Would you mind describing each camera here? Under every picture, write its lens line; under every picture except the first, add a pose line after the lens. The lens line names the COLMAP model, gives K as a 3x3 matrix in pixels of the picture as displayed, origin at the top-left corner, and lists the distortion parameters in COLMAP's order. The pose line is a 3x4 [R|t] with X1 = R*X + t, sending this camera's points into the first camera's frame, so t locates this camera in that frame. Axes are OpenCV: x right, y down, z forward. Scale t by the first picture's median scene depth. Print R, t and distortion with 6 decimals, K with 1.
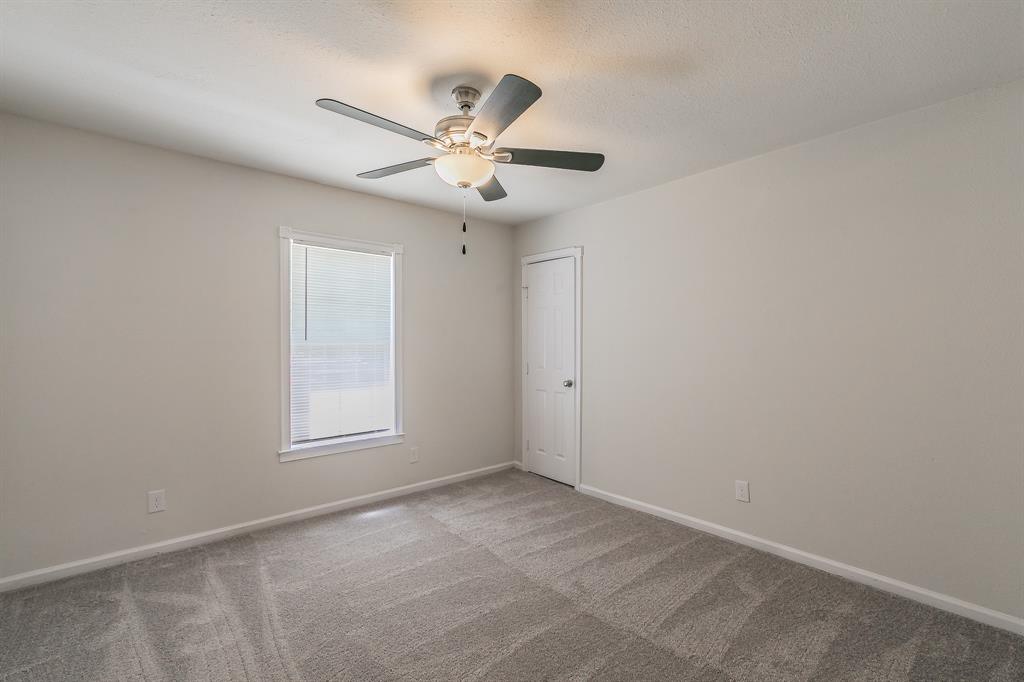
lens RADIAL K [[435.0, 0, 512.3], [0, 435.0, 343.0], [0, 0, 1]] dist [-0.000020, 0.000202]
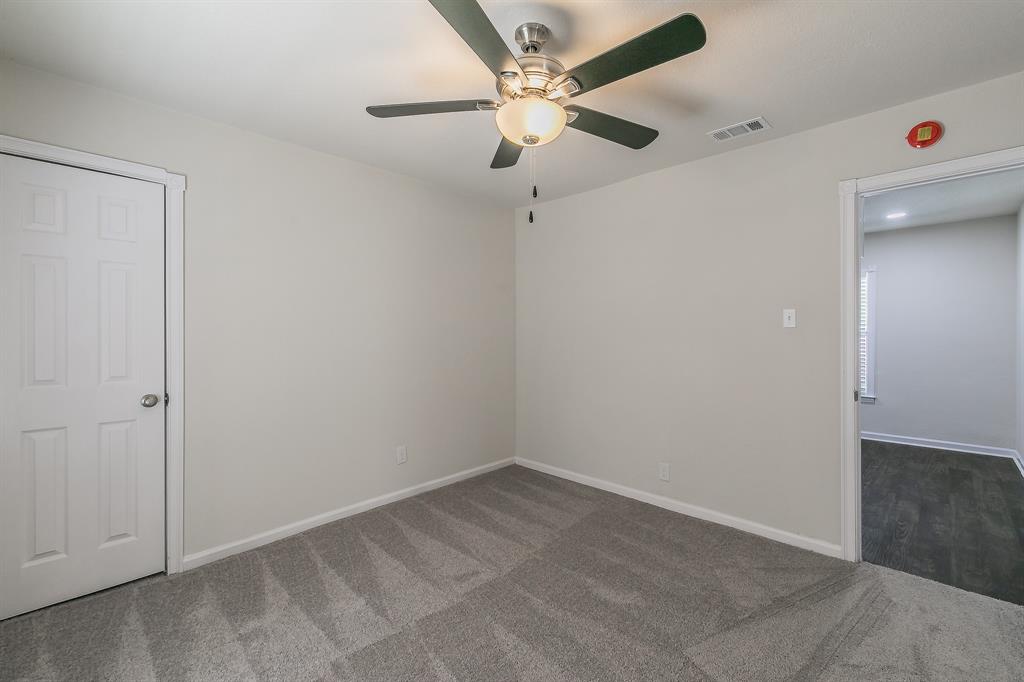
lens RADIAL K [[432.1, 0, 512.0], [0, 432.1, 341.0], [0, 0, 1]] dist [-0.002205, -0.000459]
pose [[-0.091322, -0.011962, 0.995750, -0.649913], [0.002208, 0.999923, 0.012214, 0.010135], [-0.995819, 0.003314, -0.091289, 0.768550]]
